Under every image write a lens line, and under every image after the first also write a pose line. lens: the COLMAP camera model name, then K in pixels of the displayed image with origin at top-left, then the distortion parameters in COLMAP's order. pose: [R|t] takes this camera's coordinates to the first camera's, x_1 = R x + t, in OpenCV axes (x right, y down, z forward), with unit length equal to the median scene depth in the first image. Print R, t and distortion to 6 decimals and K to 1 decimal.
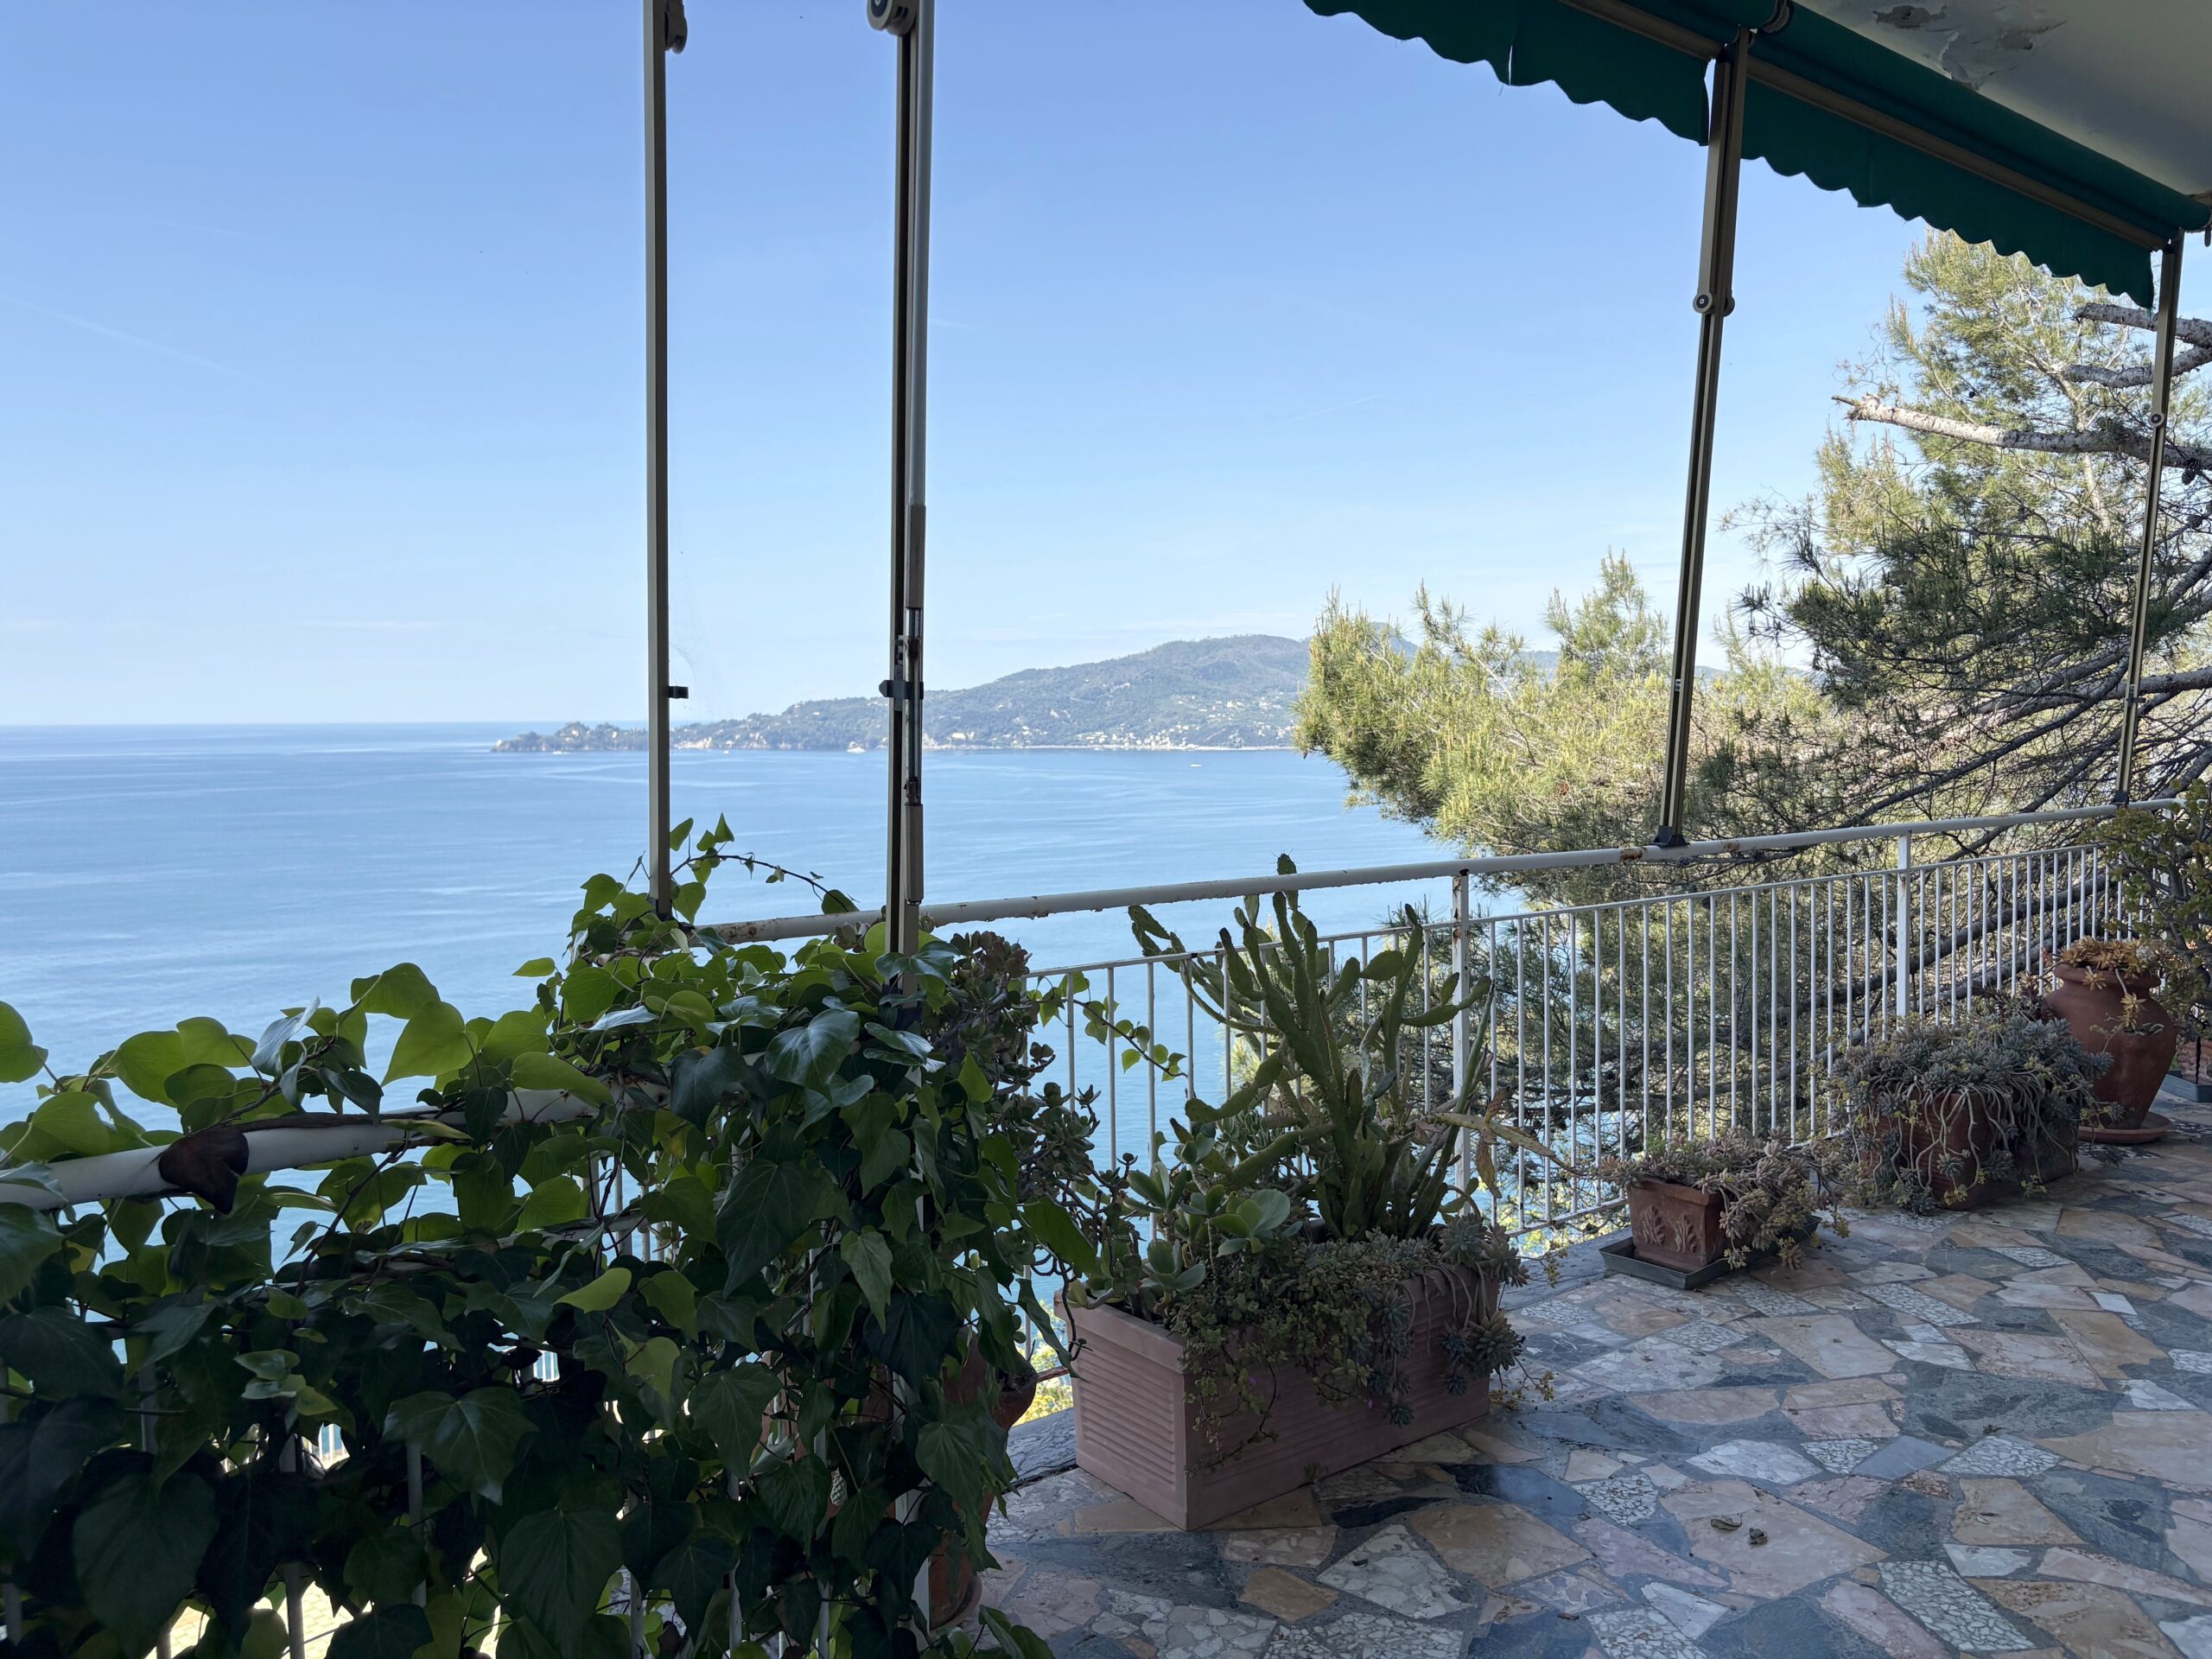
lens RADIAL K [[1657.2, 0, 1112.4], [0, 1657.2, 836.5], [0, 0, 1]] dist [0.074595, -0.085598]
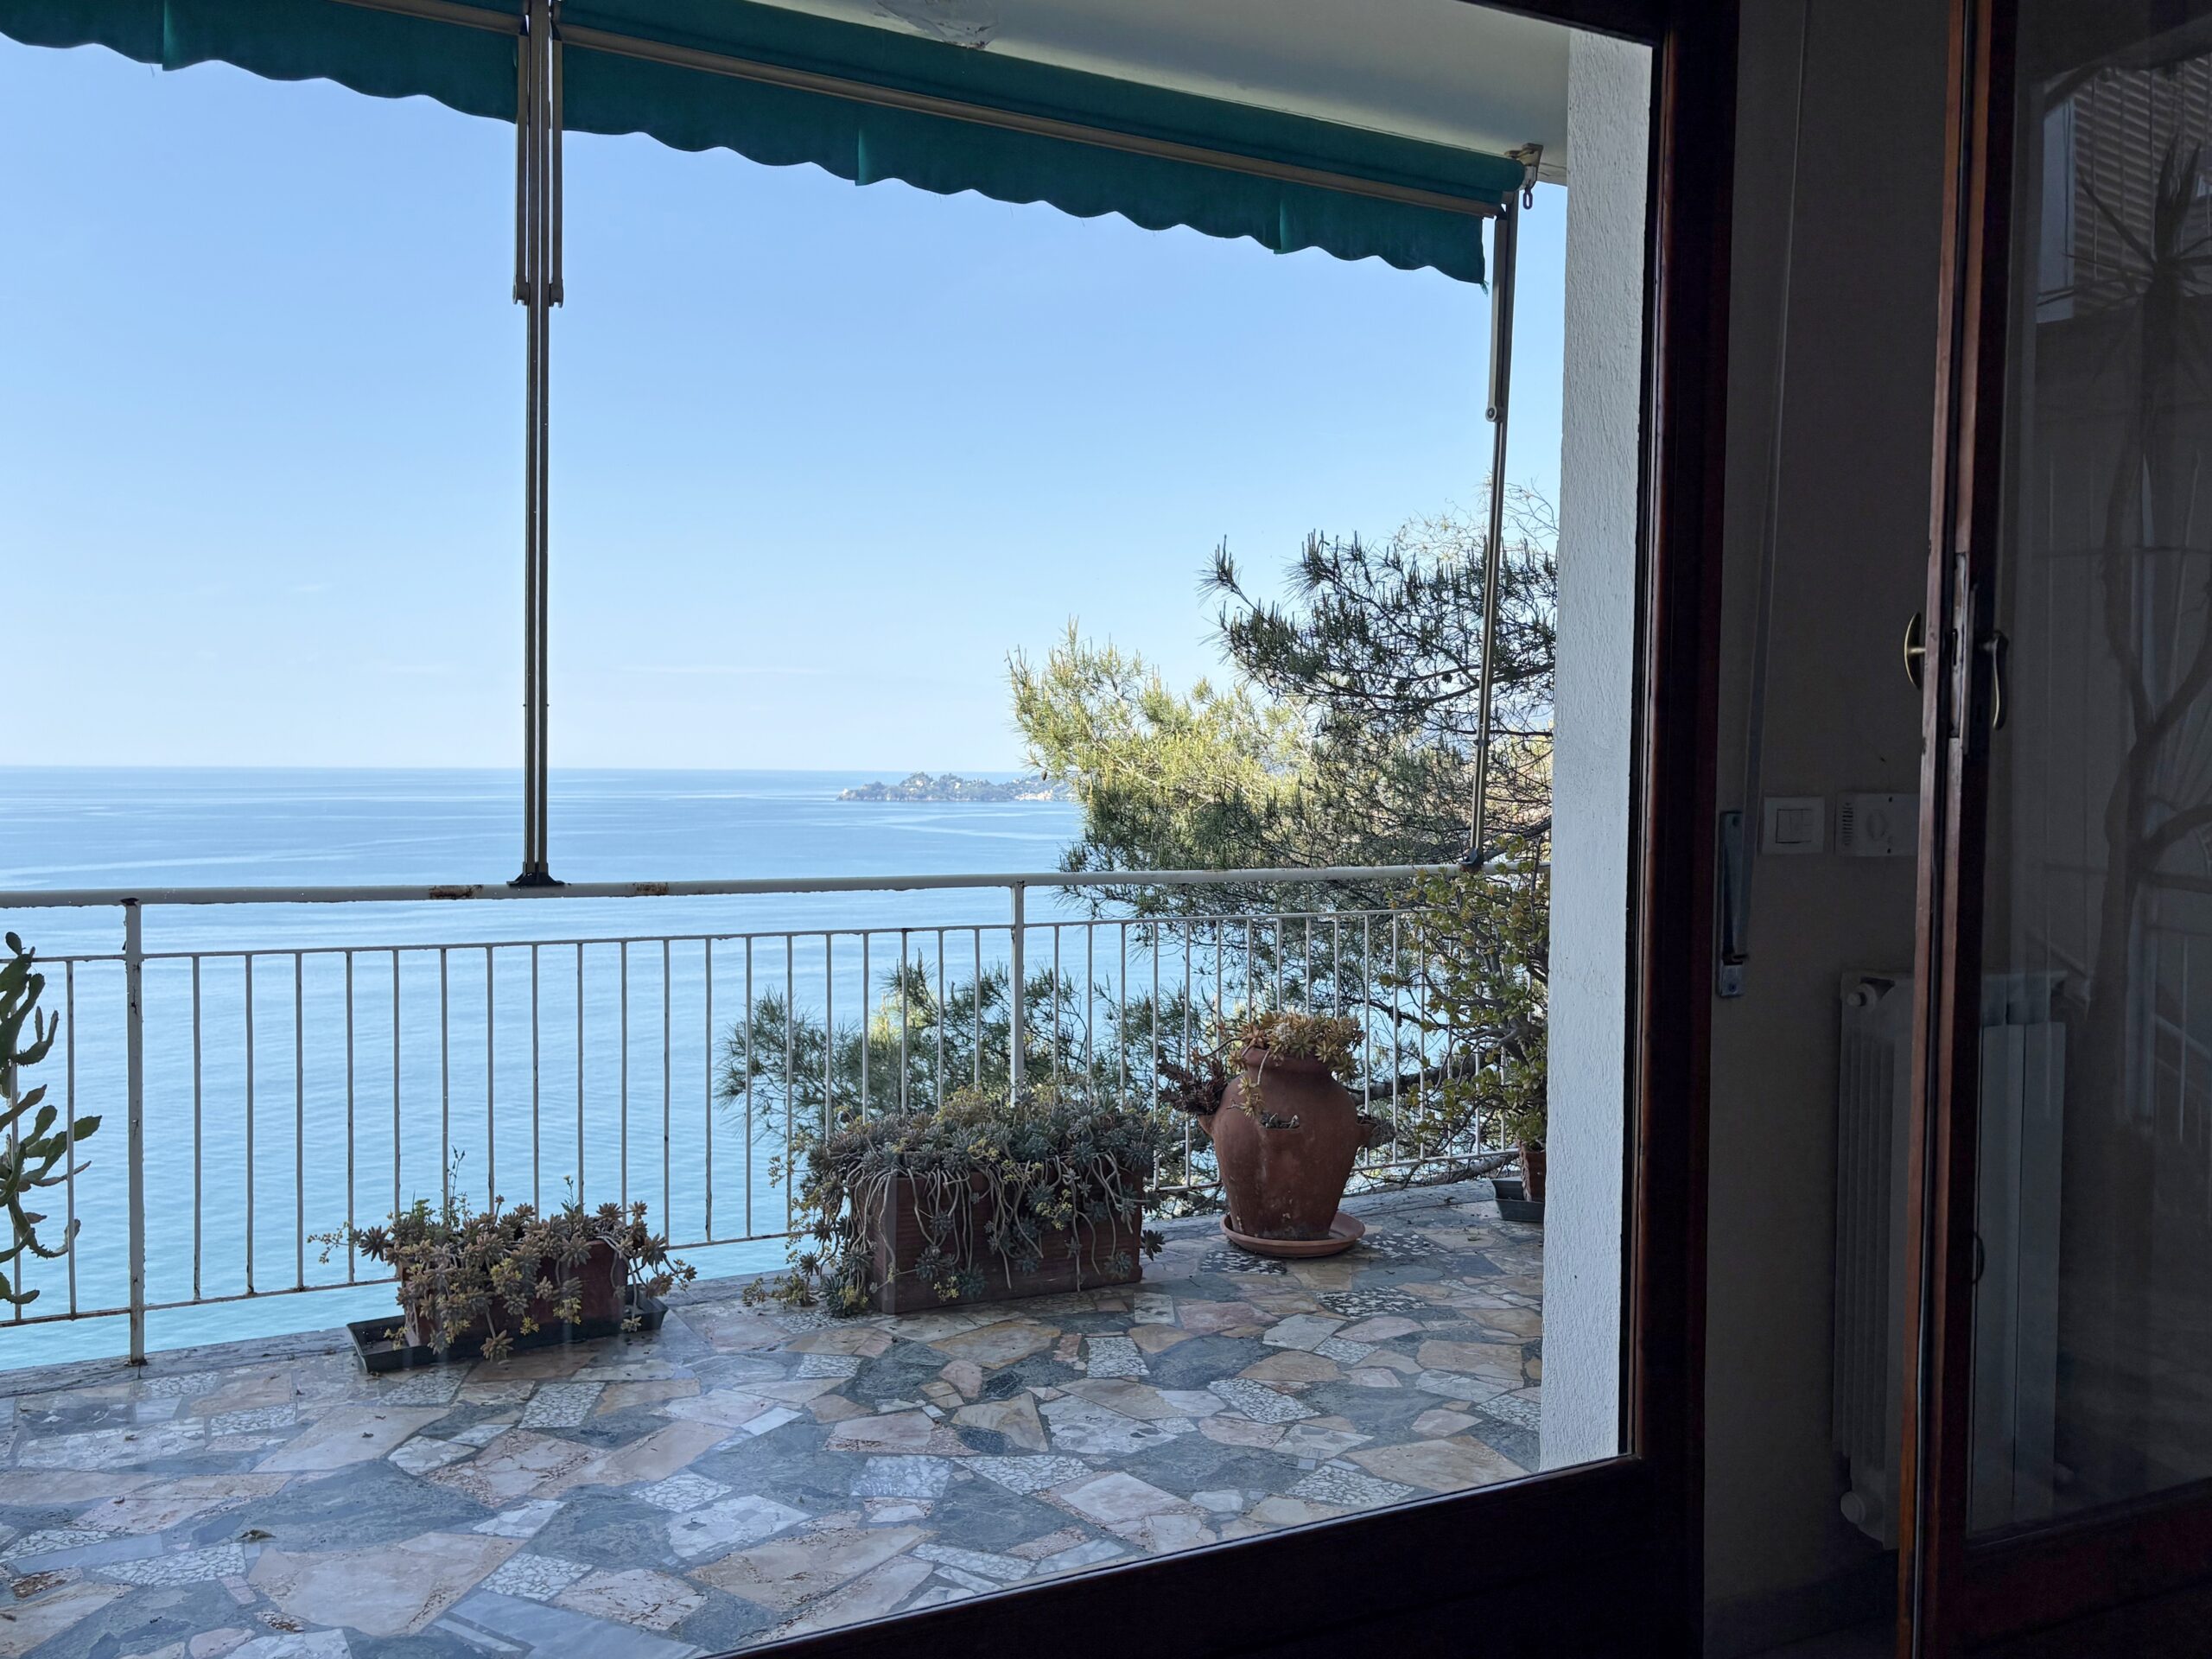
lens RADIAL K [[1800.5, 0, 1104.1], [0, 1800.5, 832.3], [0, 0, 1]] dist [0.032251, -0.002051]
pose [[0.980024, 0.022596, -0.197591, 0.917837], [-0.030020, 0.998948, -0.034657, 0.002682], [0.196600, 0.039896, 0.979672, 0.110958]]
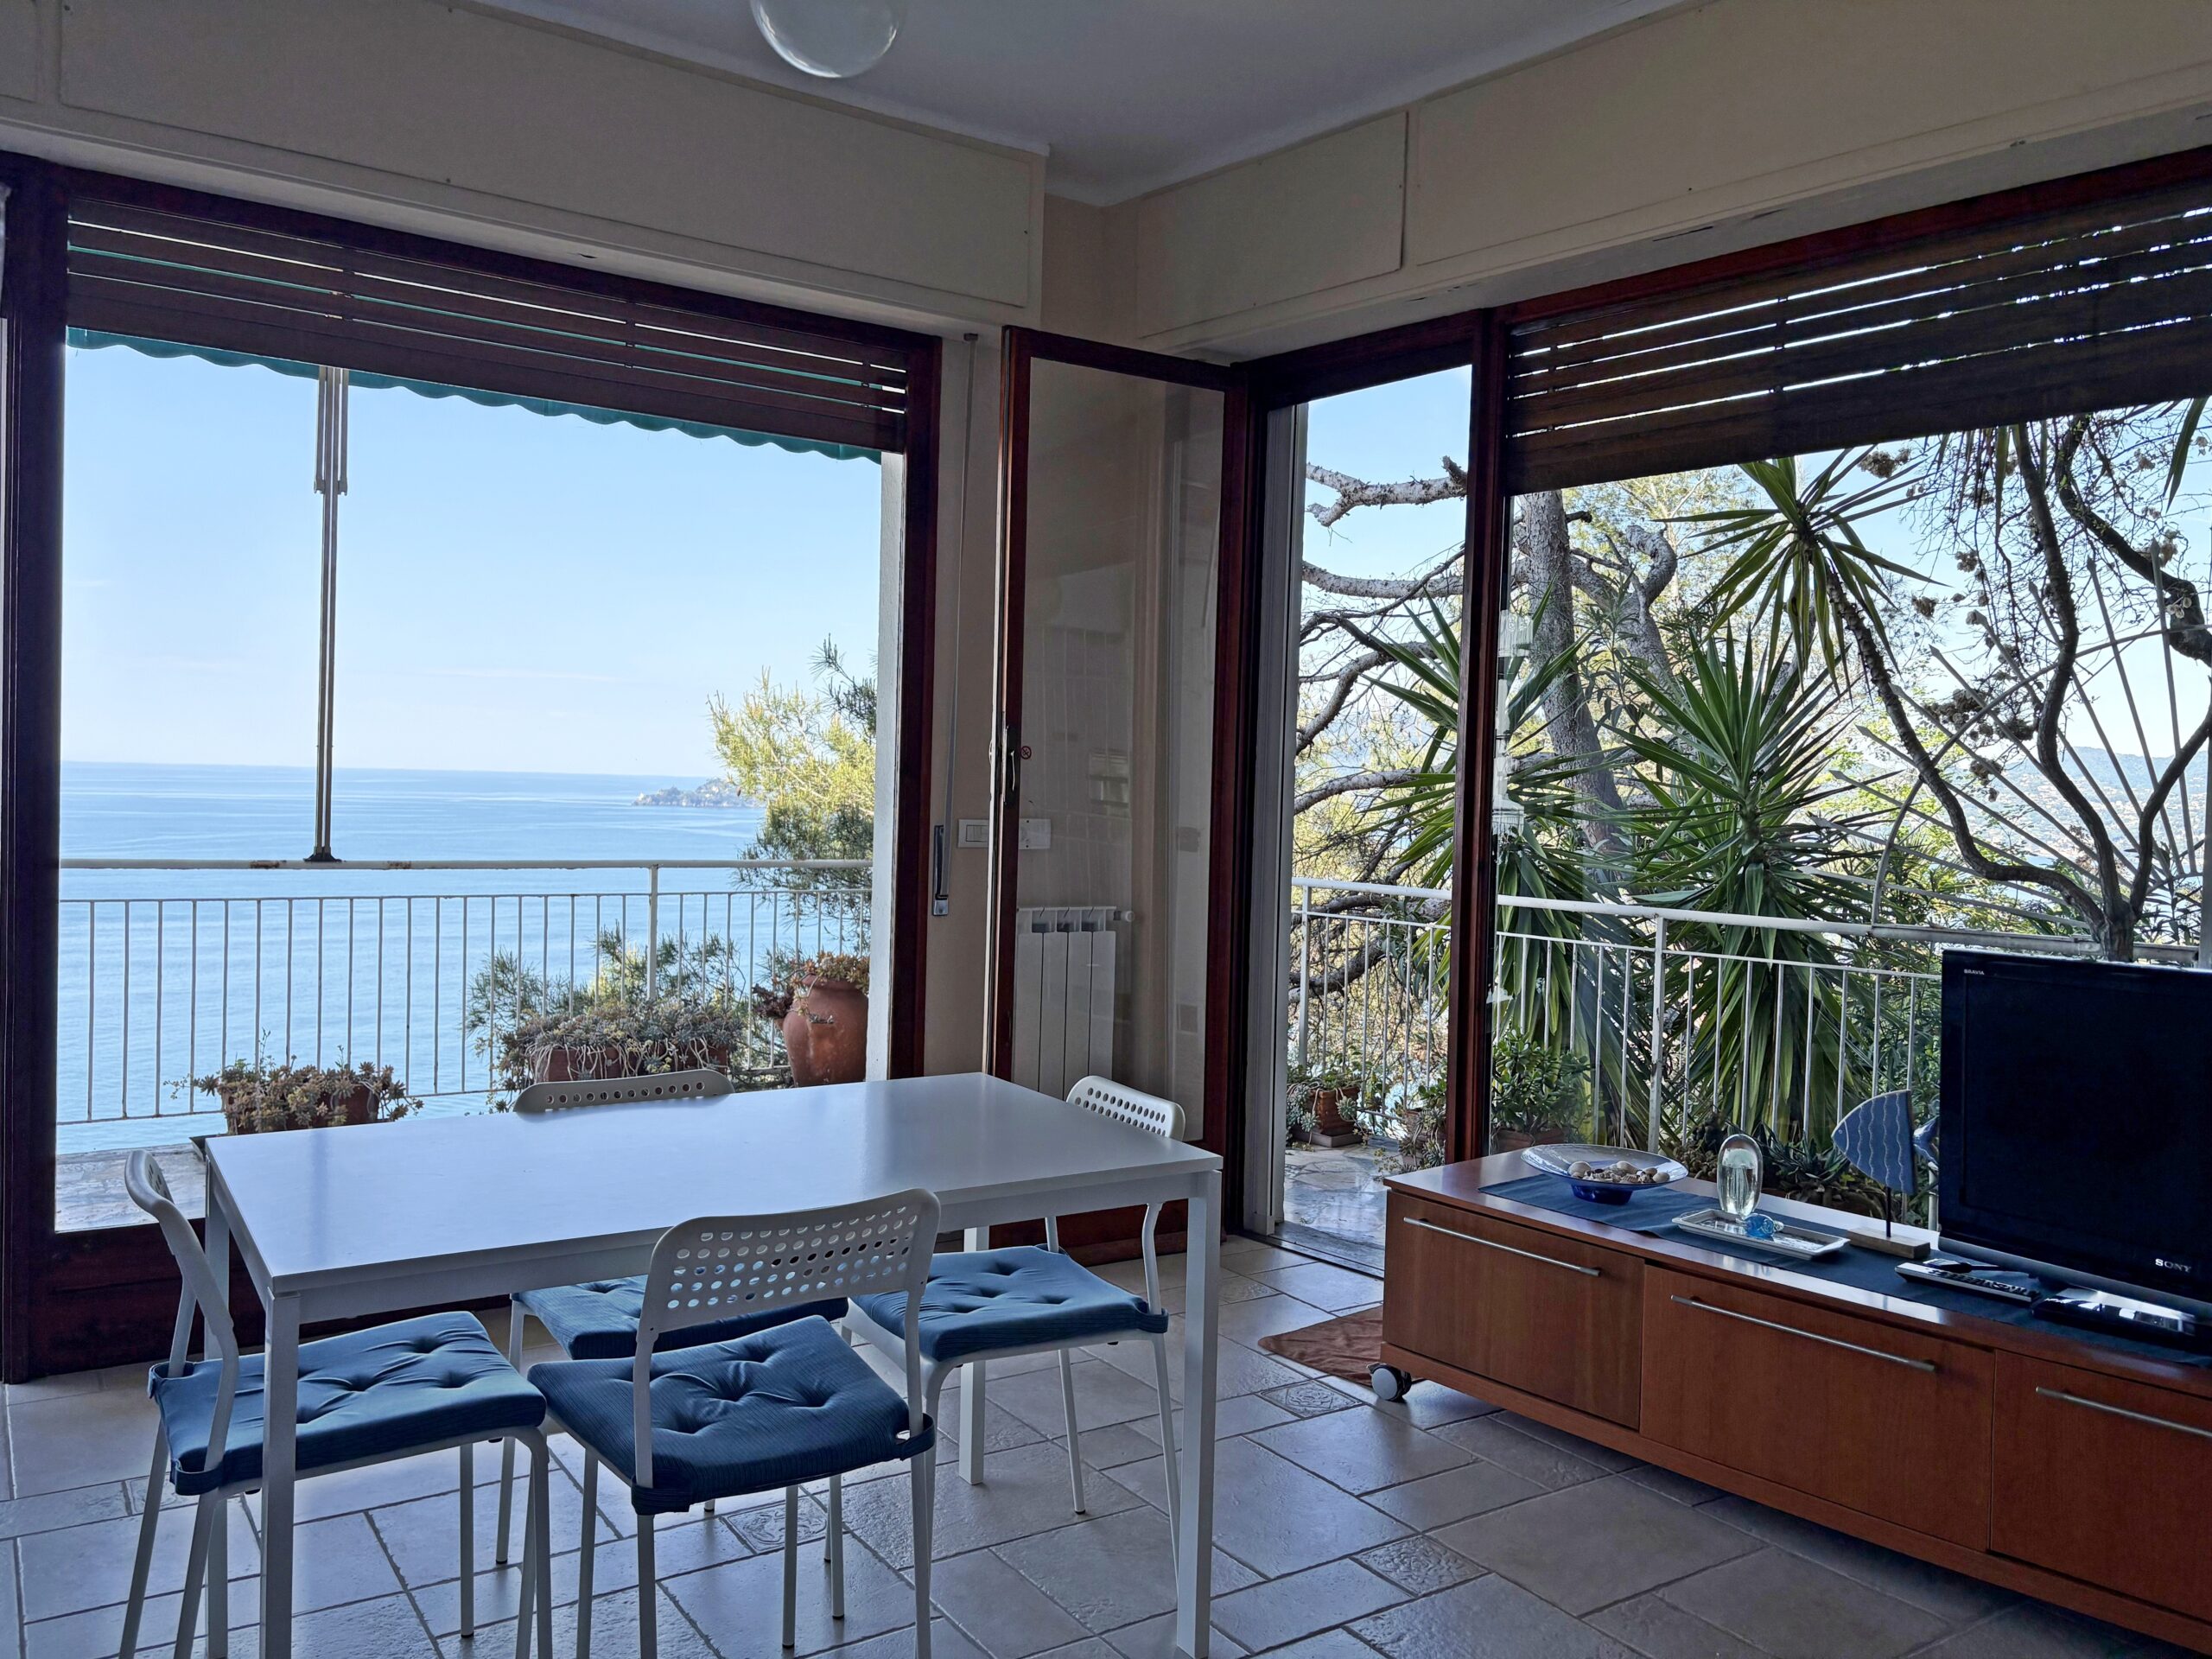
lens RADIAL K [[1681.3, 0, 1110.3], [0, 1681.3, 827.6], [0, 0, 1]] dist [0.047827, -0.037290]
pose [[0.996774, 0.037129, -0.071159, 1.217513], [-0.040546, 0.998063, -0.047189, 0.020686], [0.069269, 0.049922, 0.996348, -0.424702]]
